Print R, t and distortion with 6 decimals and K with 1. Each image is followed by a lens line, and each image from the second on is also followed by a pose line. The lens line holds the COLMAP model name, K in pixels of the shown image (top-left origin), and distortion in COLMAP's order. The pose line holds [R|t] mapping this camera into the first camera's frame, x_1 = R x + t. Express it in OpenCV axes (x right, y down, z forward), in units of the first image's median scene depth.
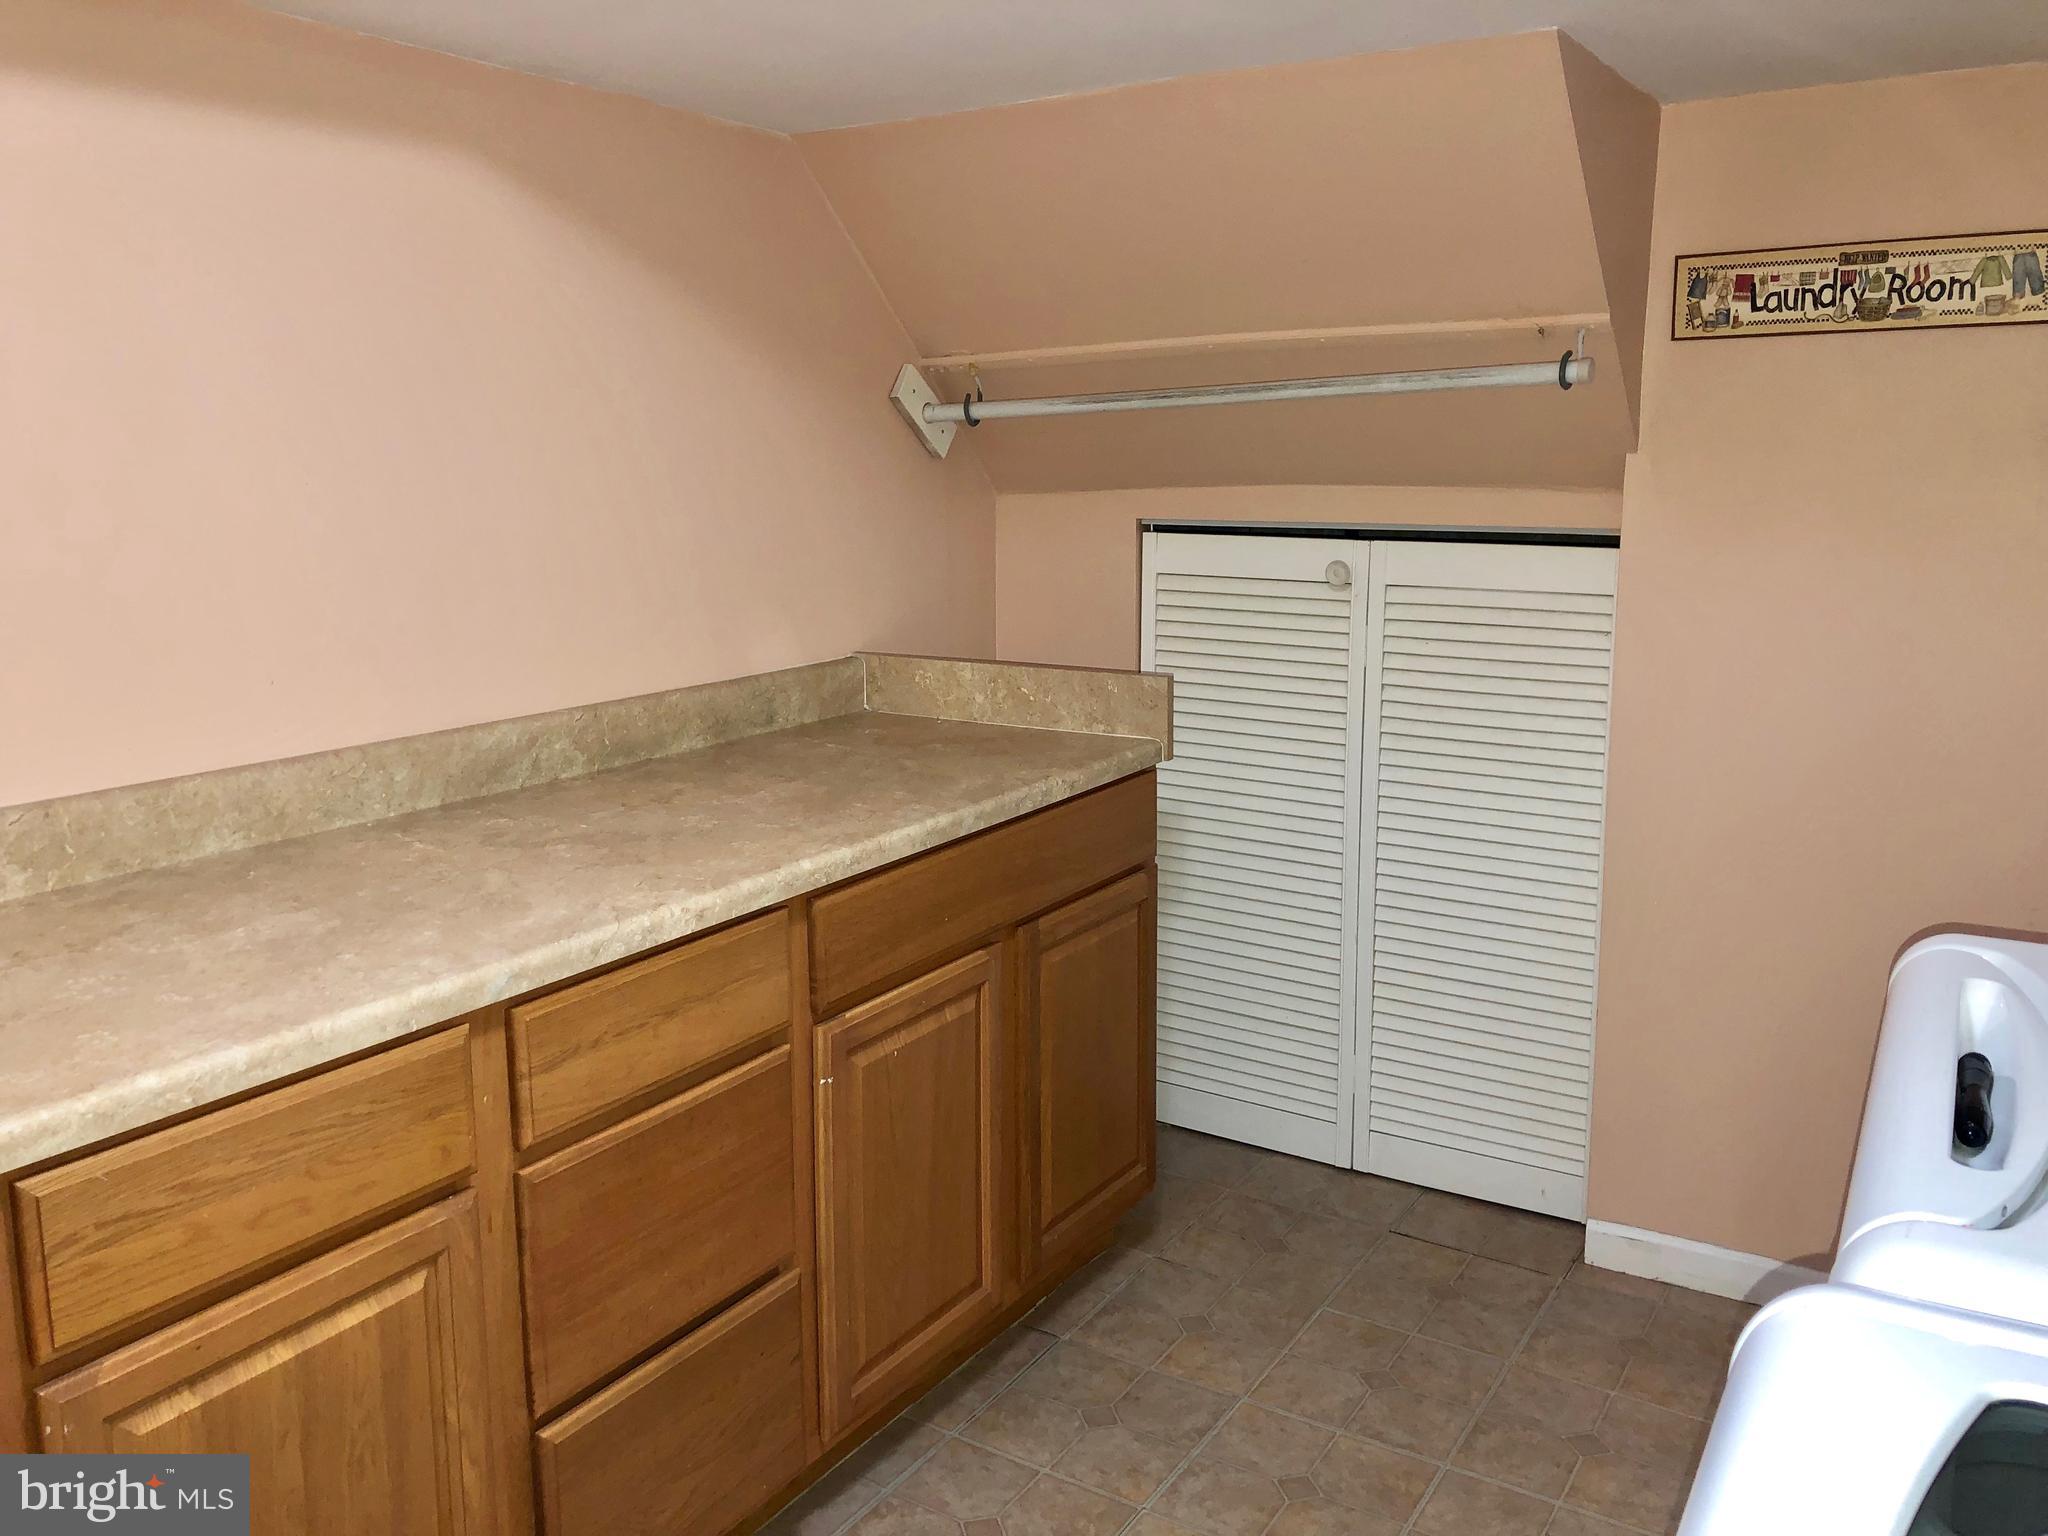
lens RADIAL K [[1706.6, 0, 1063.1], [0, 1706.6, 768.5], [0, 0, 1]] dist [0.076720, -0.082997]
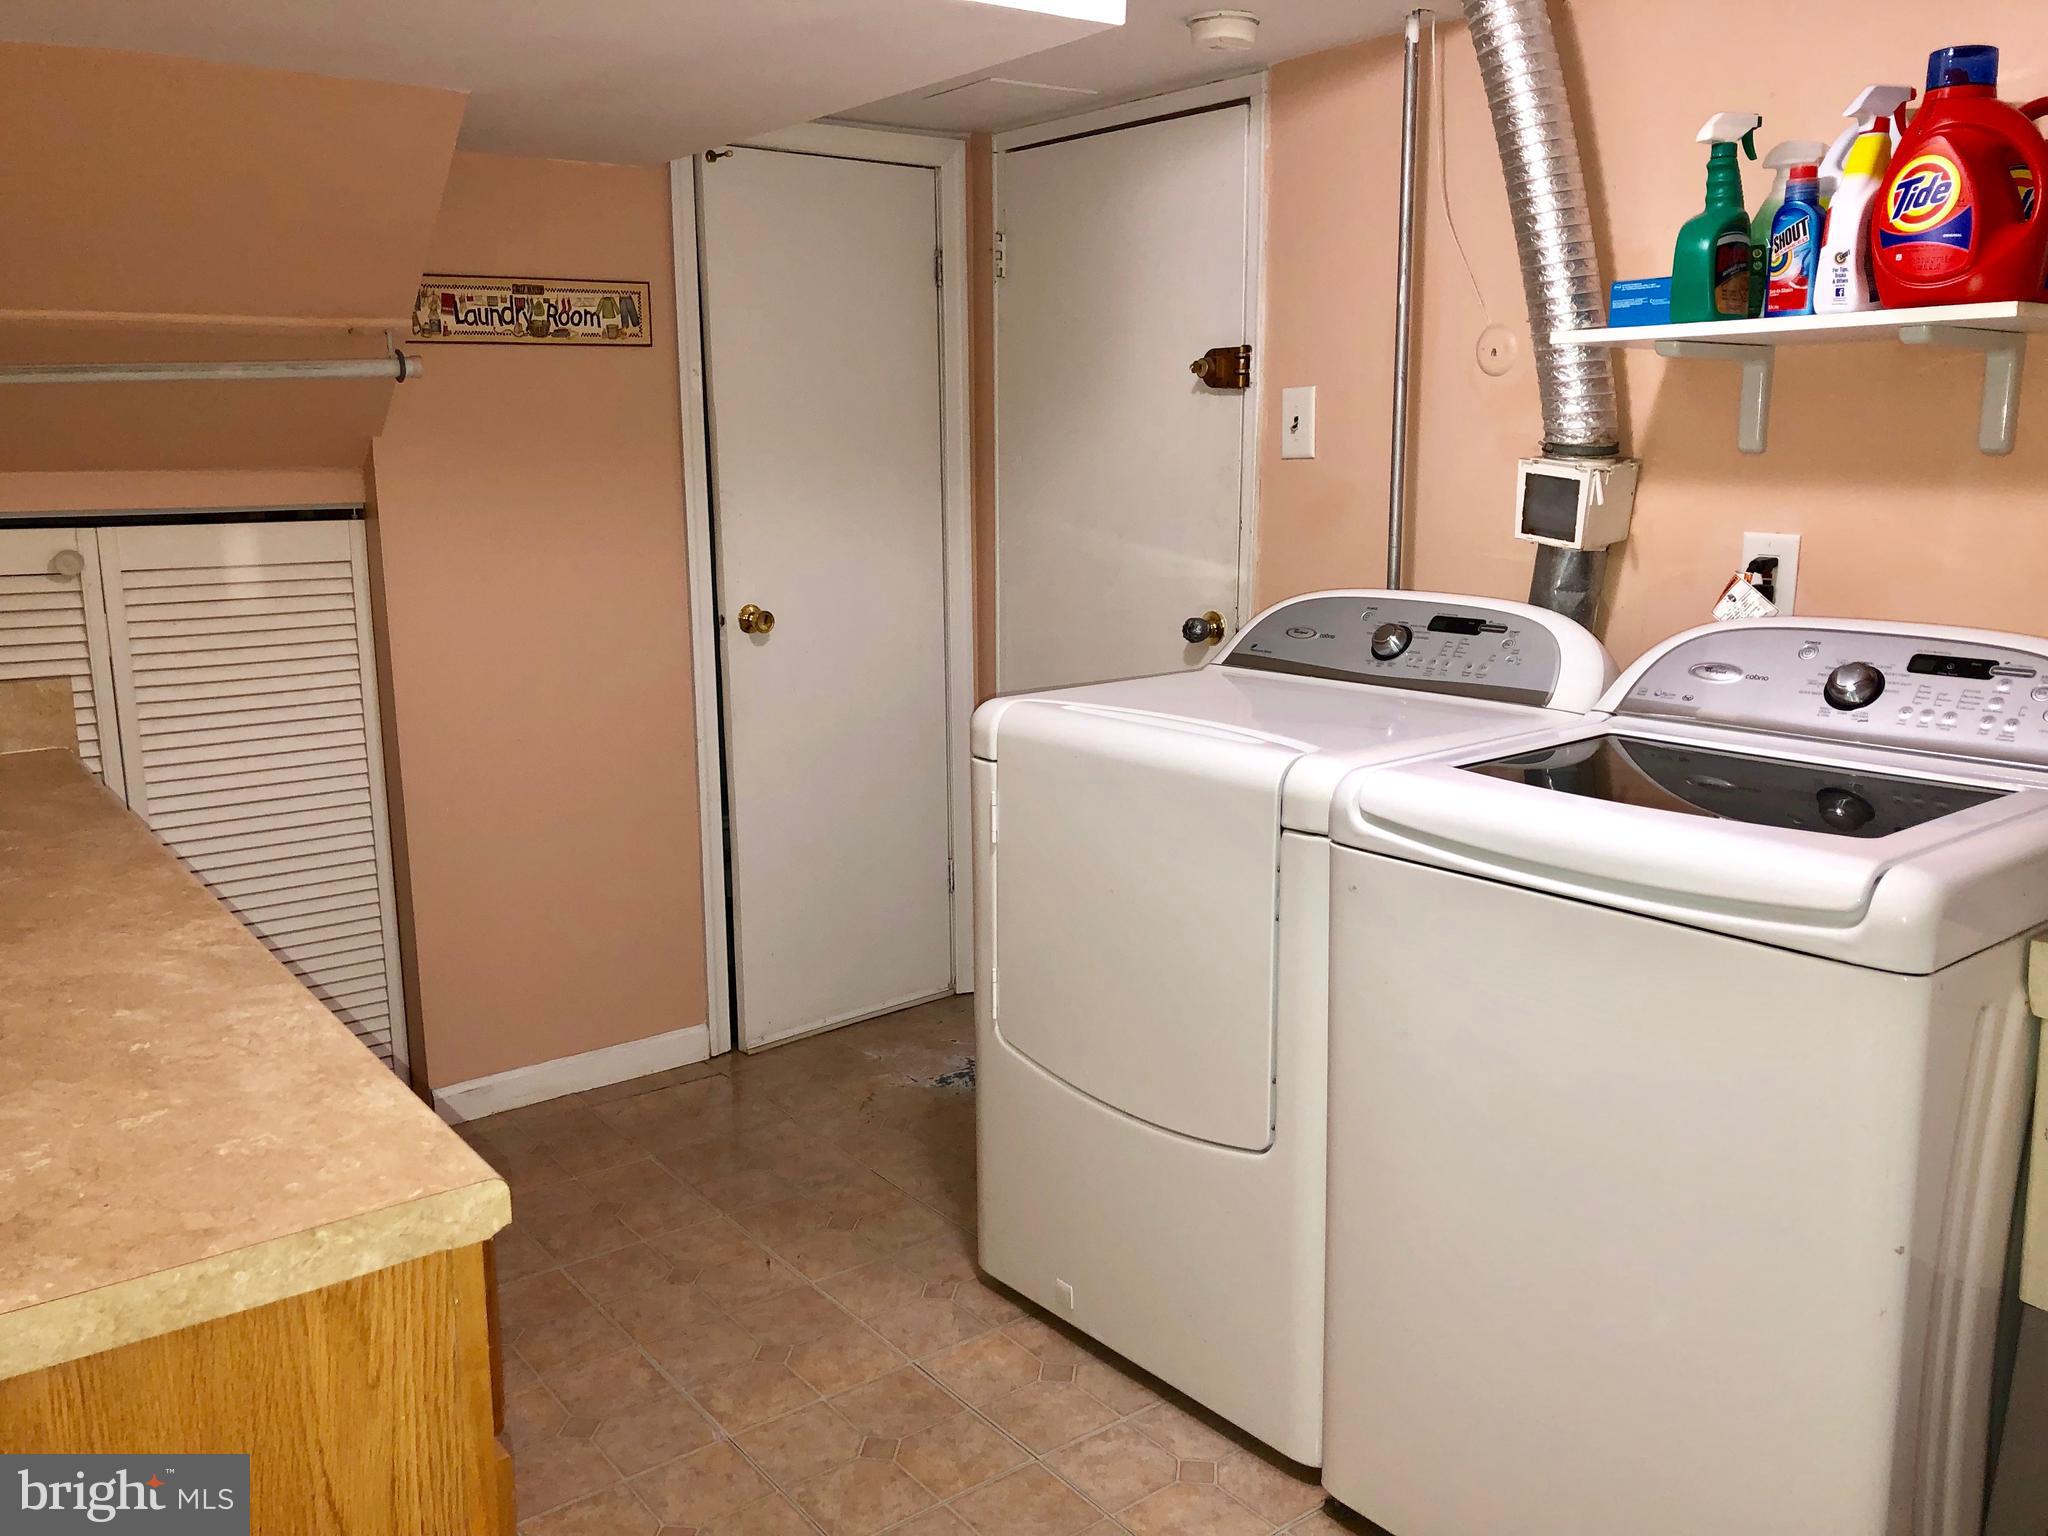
lens RADIAL K [[1706.6, 0, 1063.1], [0, 1706.6, 768.5], [0, 0, 1]] dist [0.076720, -0.082997]
pose [[0.334133, -0.190207, 0.923134, -0.694472], [0.183987, 0.973746, 0.134040, -0.036425], [-0.924394, 0.125057, 0.360356, 0.181918]]
